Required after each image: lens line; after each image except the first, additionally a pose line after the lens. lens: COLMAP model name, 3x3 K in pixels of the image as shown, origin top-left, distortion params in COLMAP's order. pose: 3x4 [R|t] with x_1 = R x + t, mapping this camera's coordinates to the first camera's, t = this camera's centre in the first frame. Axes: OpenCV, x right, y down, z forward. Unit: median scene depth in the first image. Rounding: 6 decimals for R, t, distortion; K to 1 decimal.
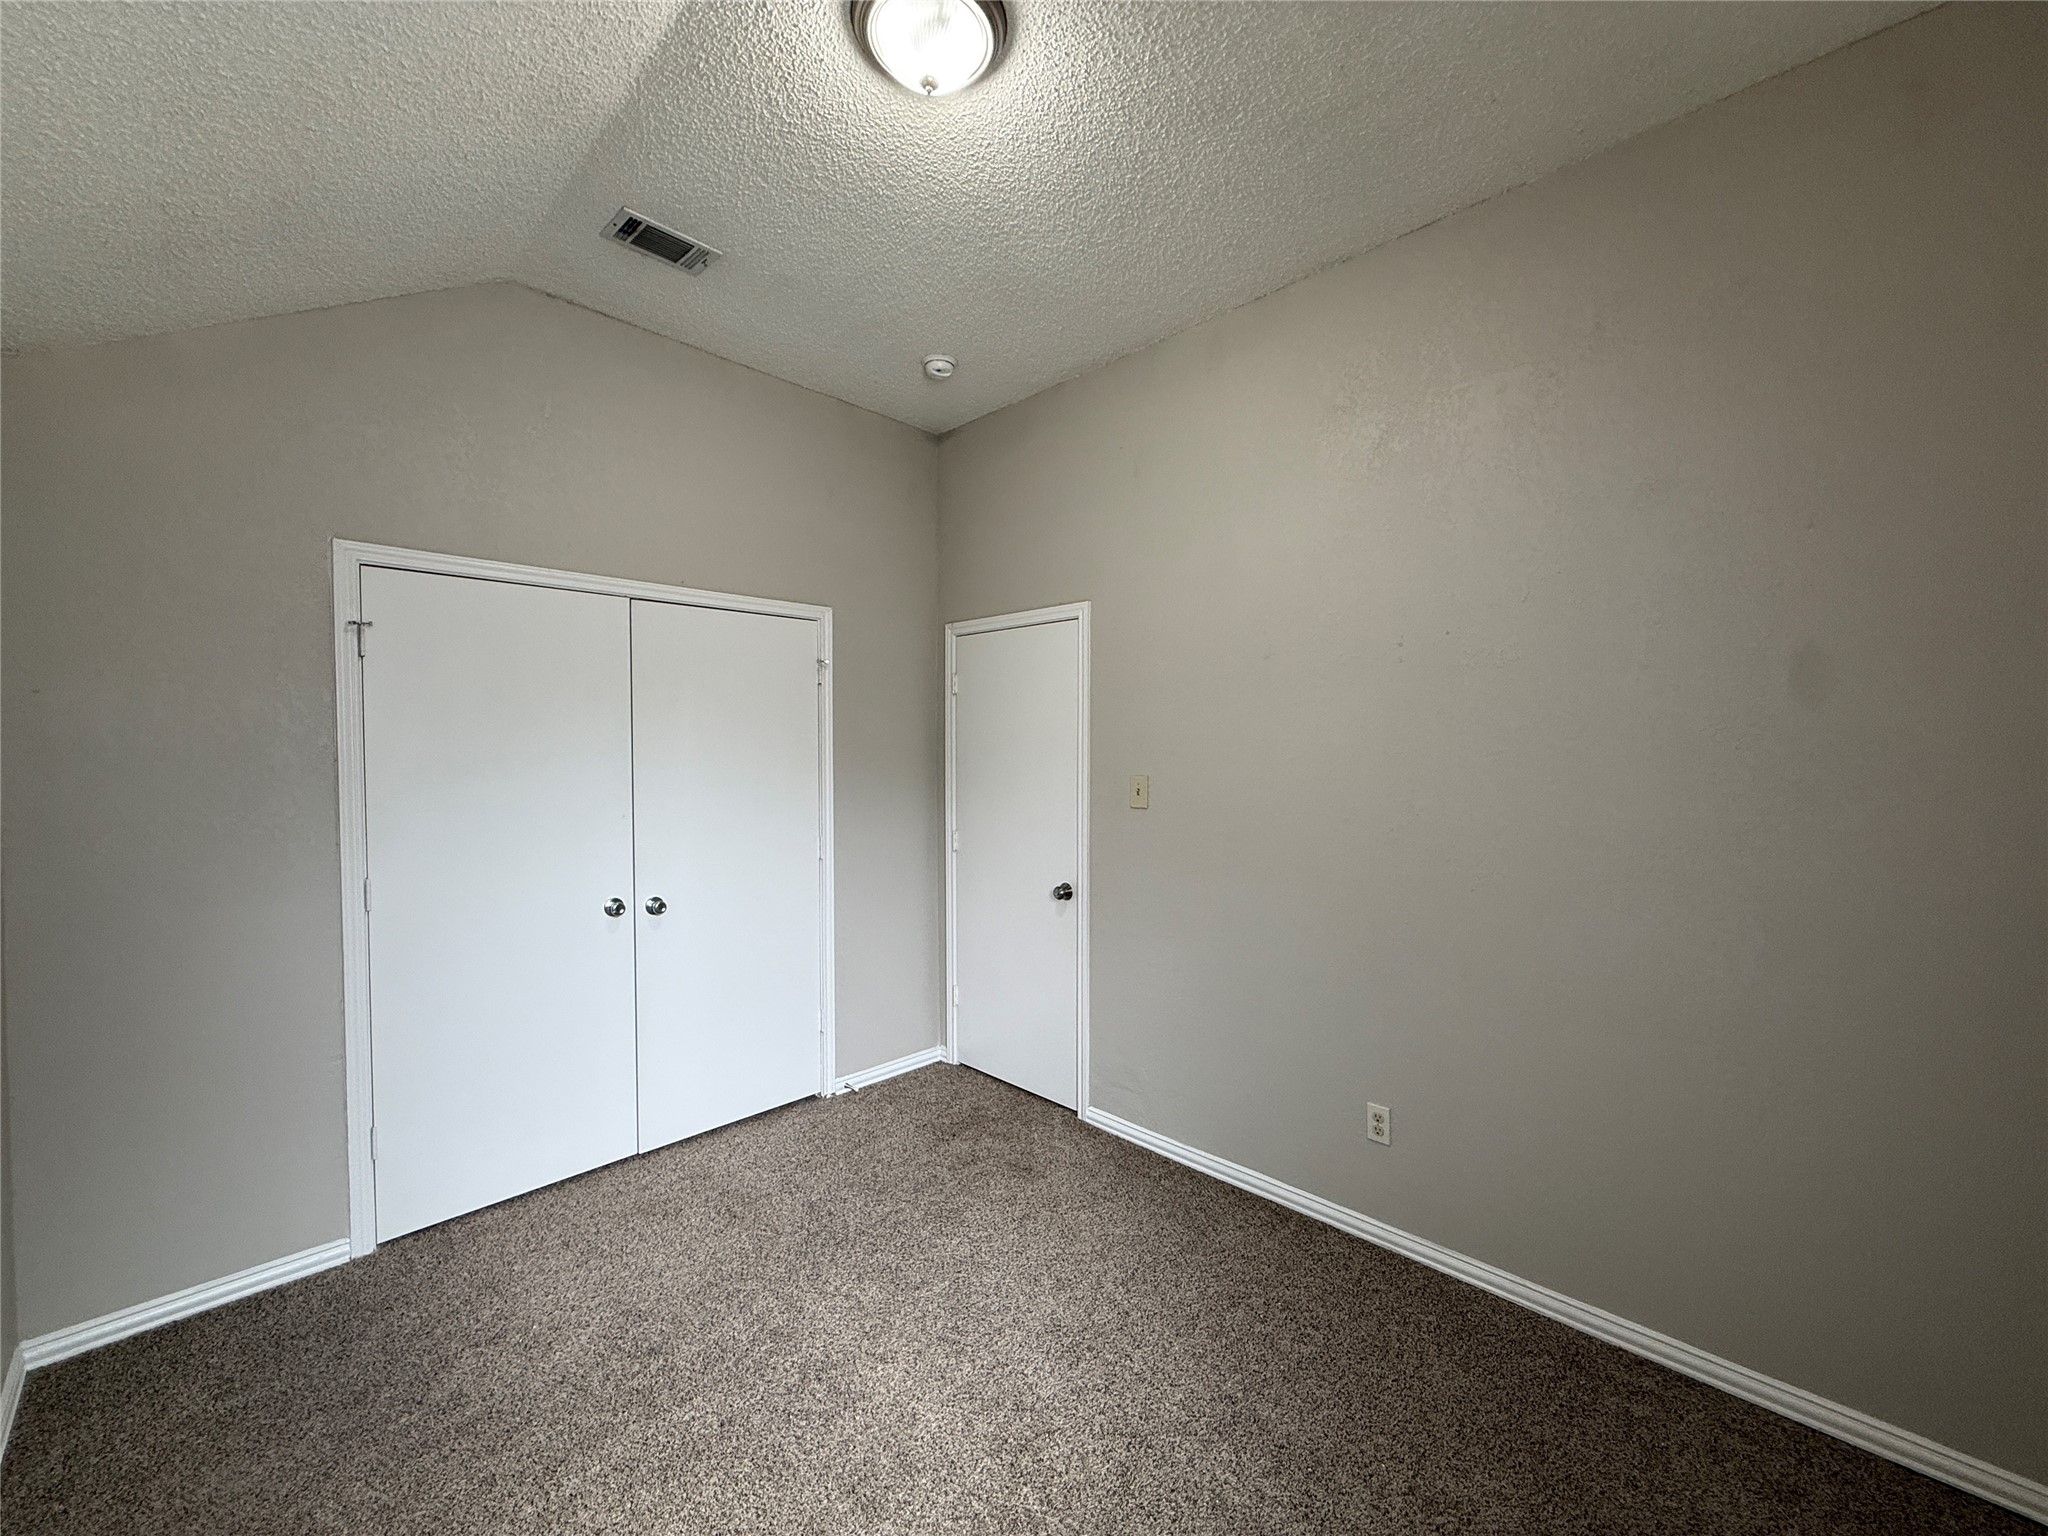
lens RADIAL K [[813.0, 0, 1020.1], [0, 813.0, 770.0], [0, 0, 1]] dist [0.000283, -0.000191]
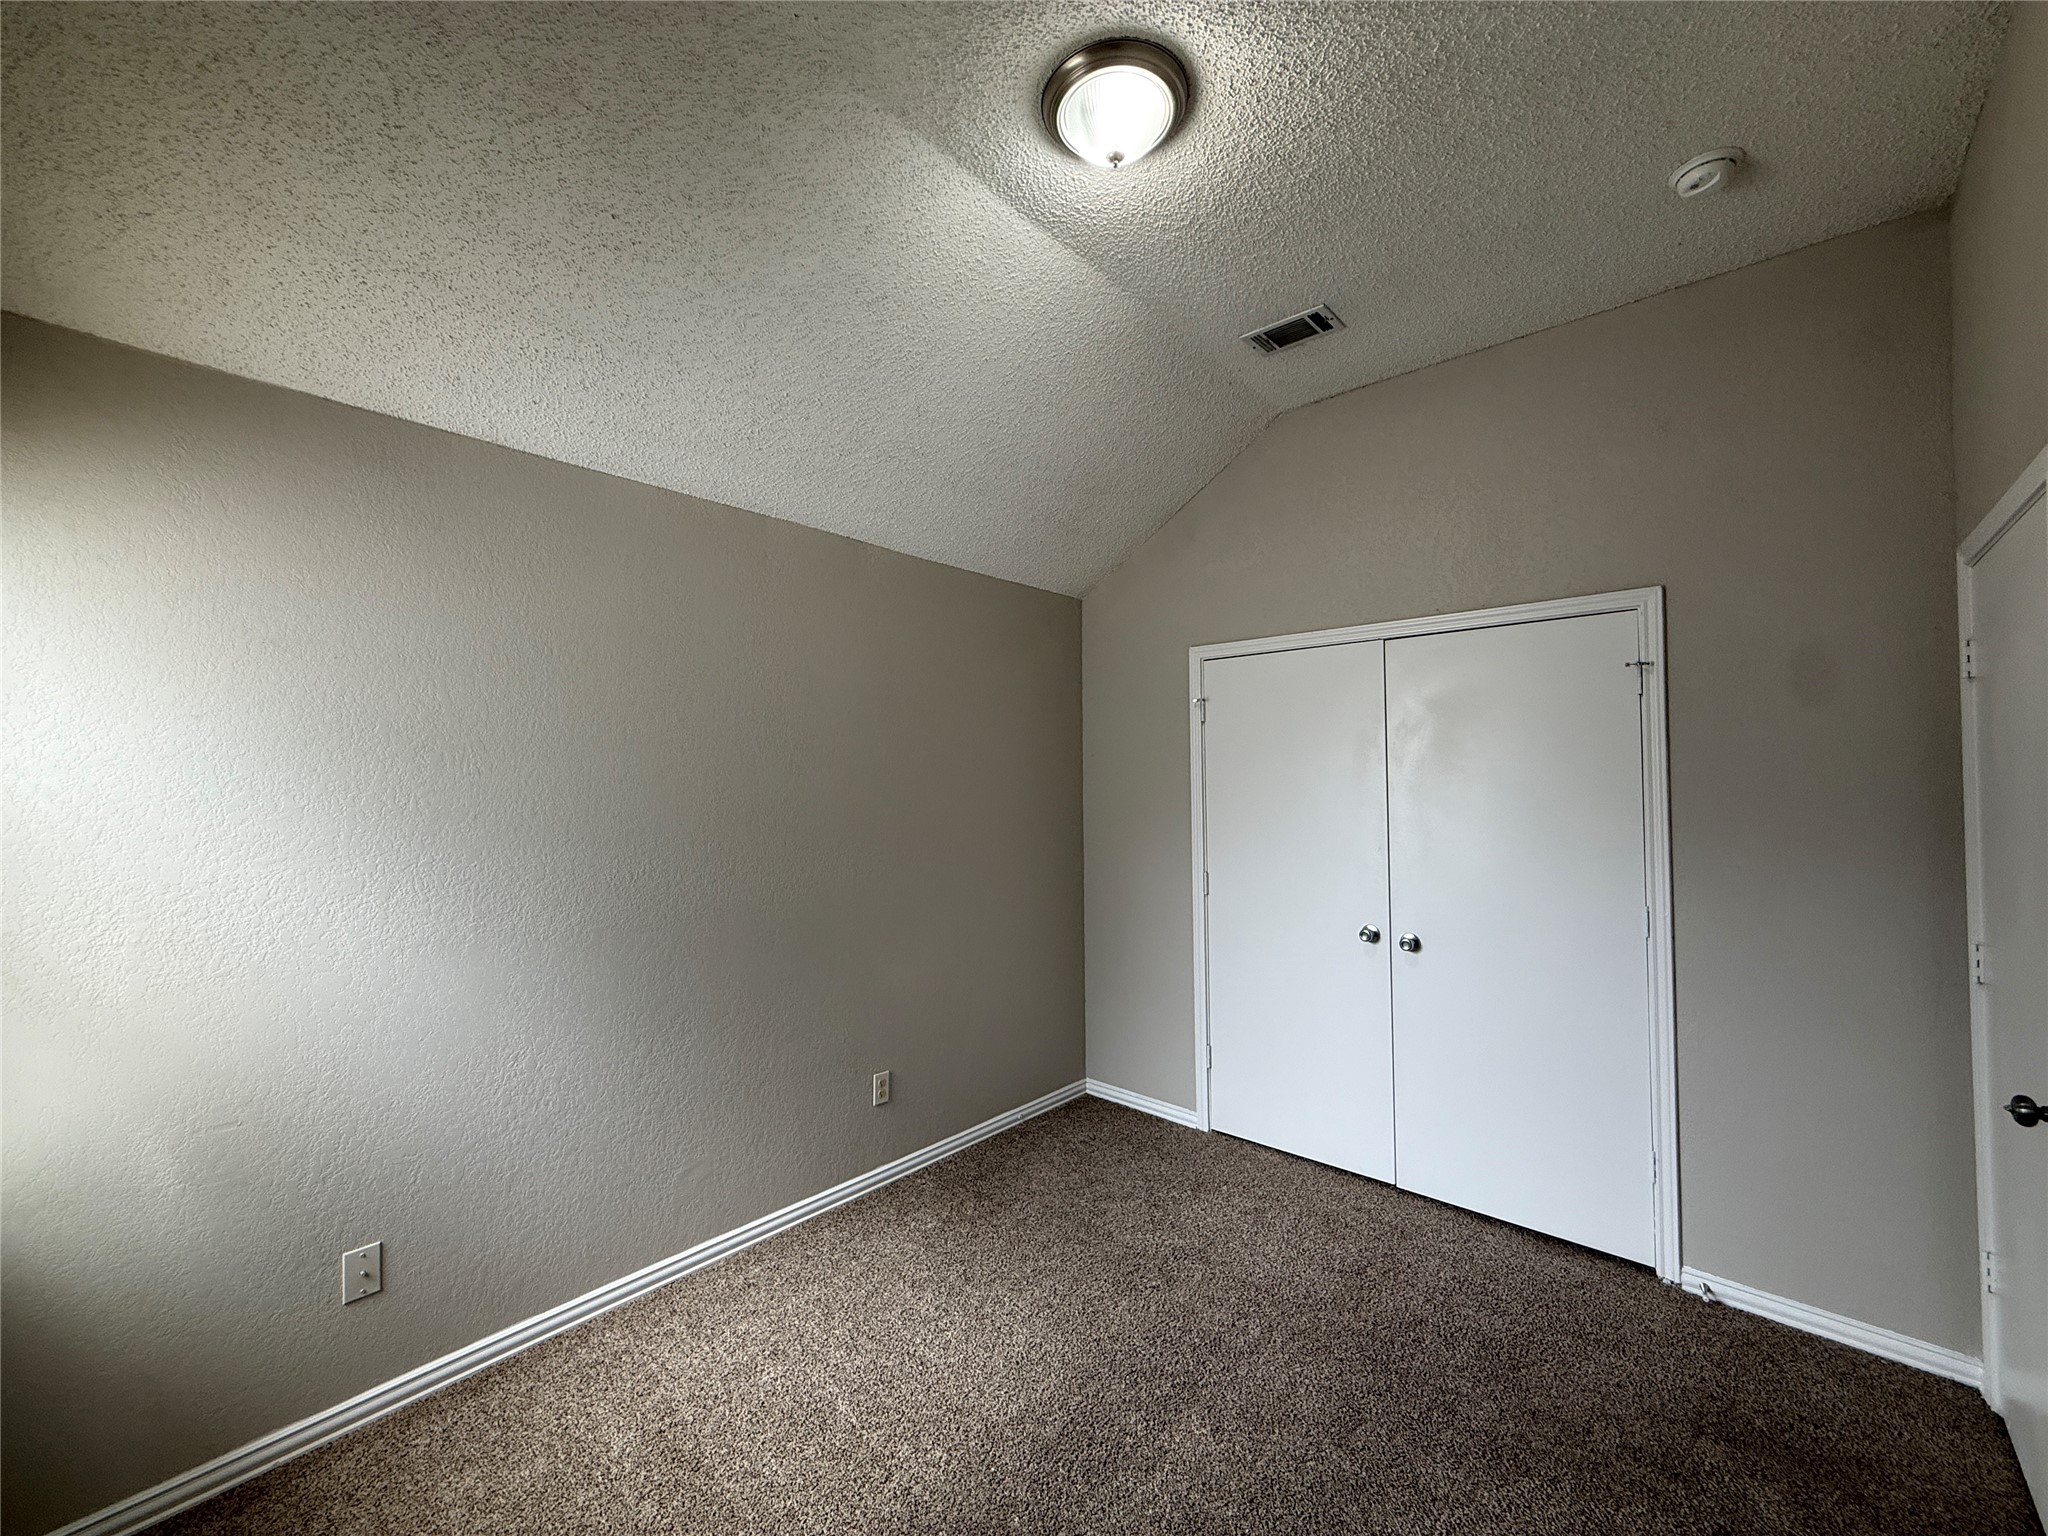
lens RADIAL K [[813.0, 0, 1017.9], [0, 813.0, 766.8], [0, 0, 1]] dist [0.000283, -0.000191]
pose [[0.039688, -0.022569, -0.998957, 0.528331], [-0.023098, 0.999457, -0.023498, -0.011738], [0.998945, 0.024007, 0.039146, 0.481037]]
